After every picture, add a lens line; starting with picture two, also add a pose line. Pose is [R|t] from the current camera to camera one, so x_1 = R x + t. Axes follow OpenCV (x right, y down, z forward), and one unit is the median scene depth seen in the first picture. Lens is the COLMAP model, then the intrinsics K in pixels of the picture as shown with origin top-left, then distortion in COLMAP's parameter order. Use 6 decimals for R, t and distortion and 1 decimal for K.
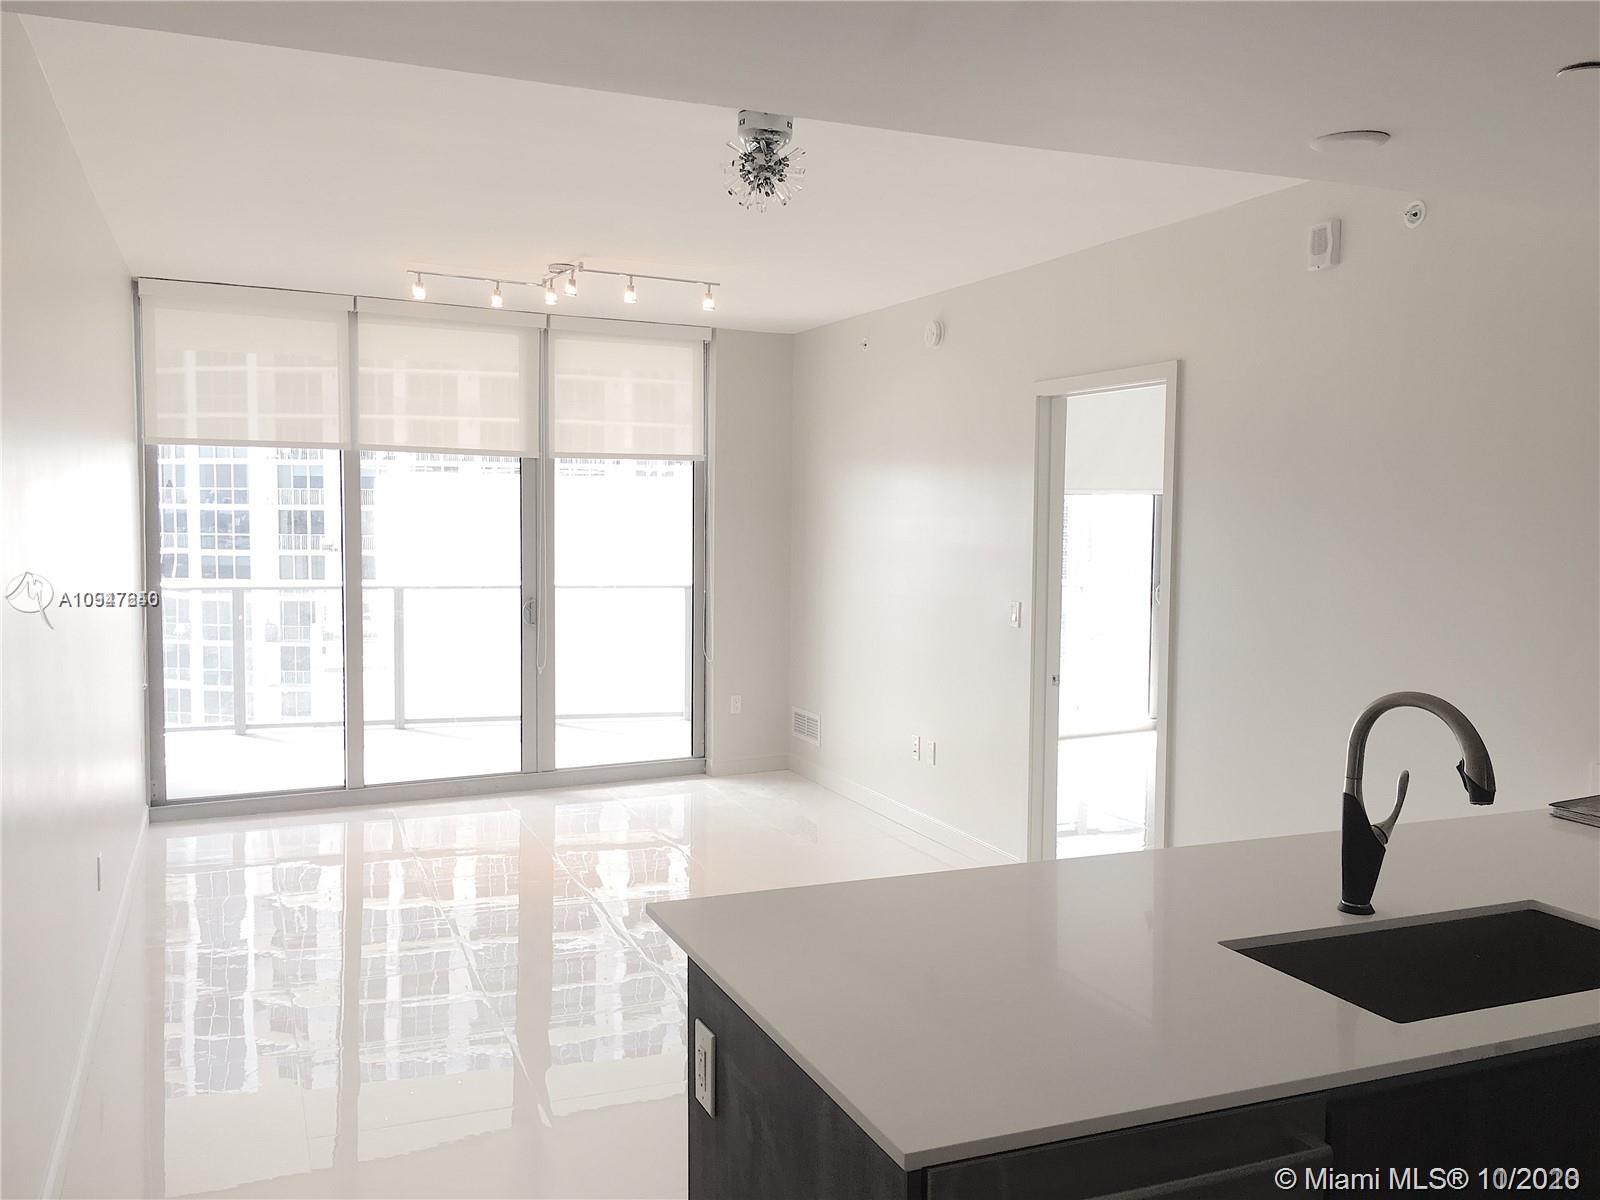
lens RADIAL K [[1377.0, 0, 800.0], [0, 1377.0, 600.0], [0, 0, 1]] dist [0.037022, -0.005774]
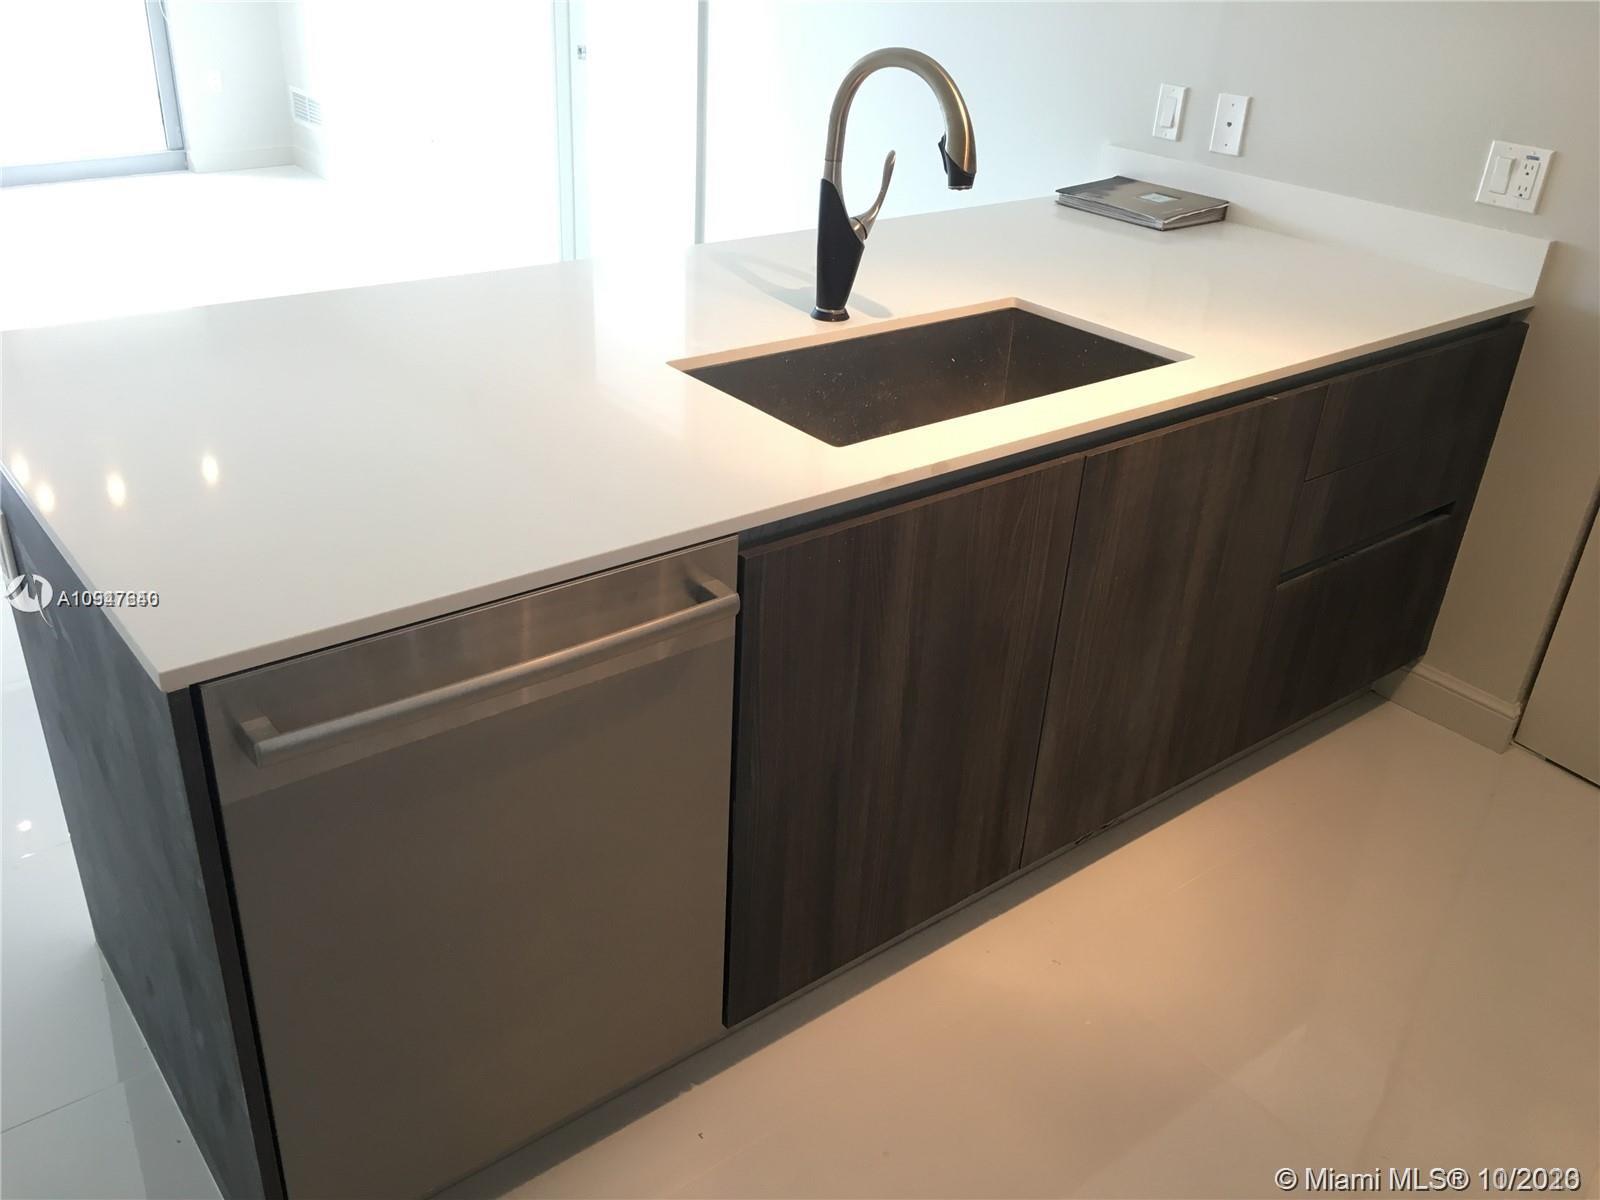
lens RADIAL K [[1377.0, 0, 800.0], [0, 1377.0, 600.0], [0, 0, 1]] dist [0.037022, -0.005774]
pose [[0.961004, -0.089118, 0.261782, 0.137983], [-0.026650, 0.912397, 0.408439, 0.030058], [-0.275248, -0.399488, 0.874442, 0.166979]]
